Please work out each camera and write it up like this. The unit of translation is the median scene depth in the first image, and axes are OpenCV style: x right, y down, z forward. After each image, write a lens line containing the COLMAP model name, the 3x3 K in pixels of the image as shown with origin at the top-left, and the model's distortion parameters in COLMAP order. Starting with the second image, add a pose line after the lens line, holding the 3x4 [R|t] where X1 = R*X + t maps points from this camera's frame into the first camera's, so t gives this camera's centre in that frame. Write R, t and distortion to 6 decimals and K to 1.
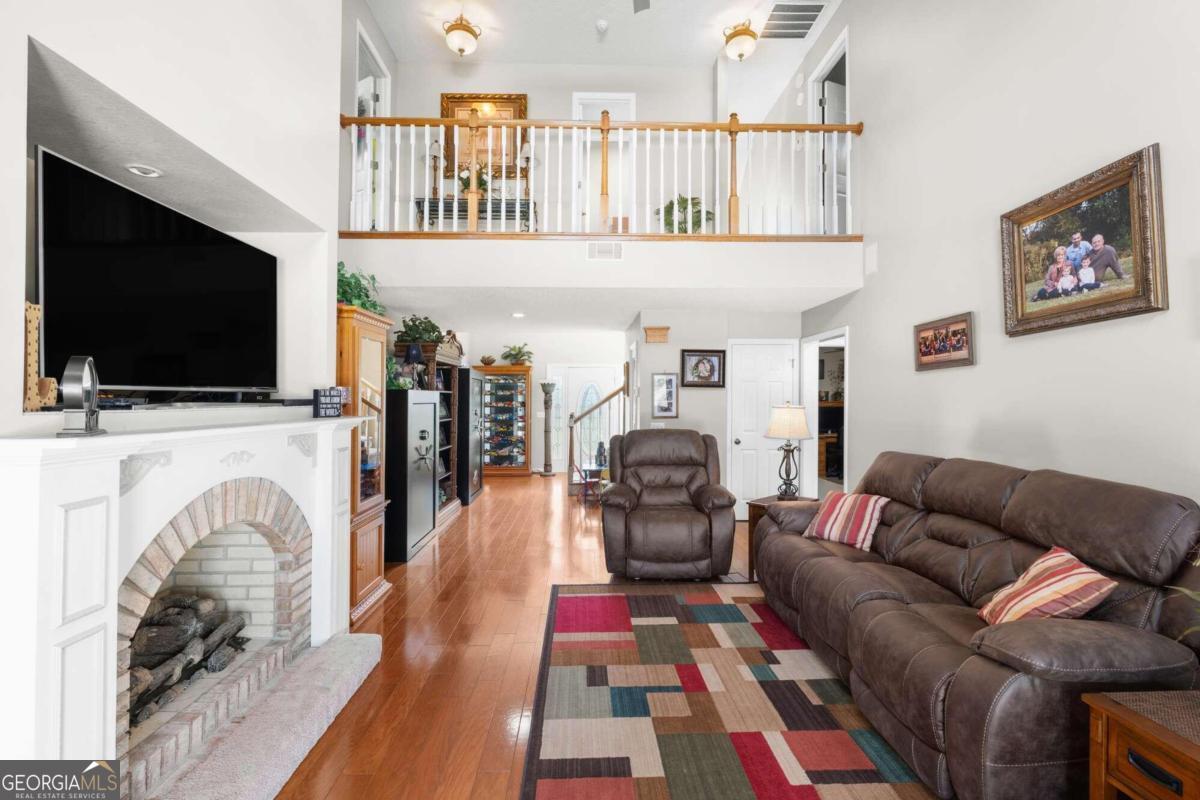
lens RADIAL K [[530.1, 0, 596.8], [0, 530.1, 398.0], [0, 0, 1]] dist [-0.016083, 0.001173]
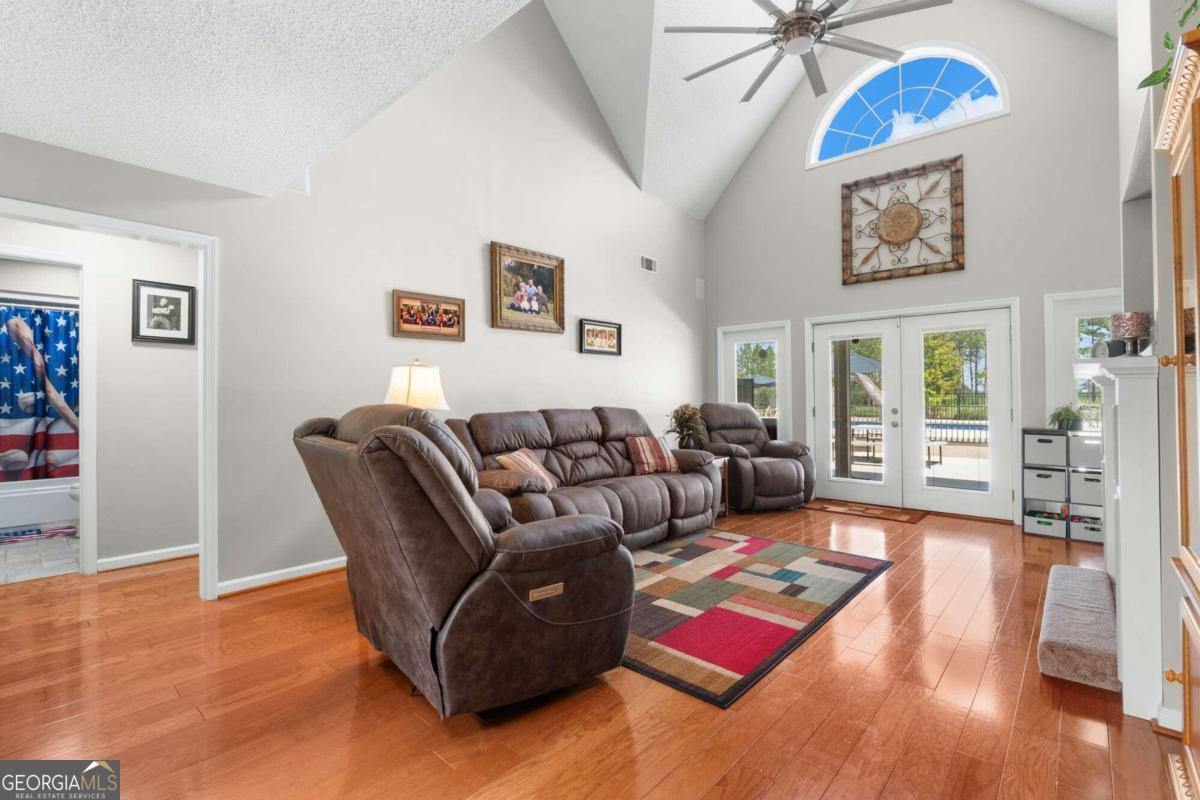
lens RADIAL K [[530.1, 0, 598.2], [0, 530.1, 392.1], [0, 0, 1]] dist [-0.016083, 0.001173]
pose [[-0.715632, 0.004347, 0.698464, -0.477454], [-0.006636, 0.999893, -0.013022, 0.085421], [-0.698446, -0.013954, -0.715526, 1.991665]]
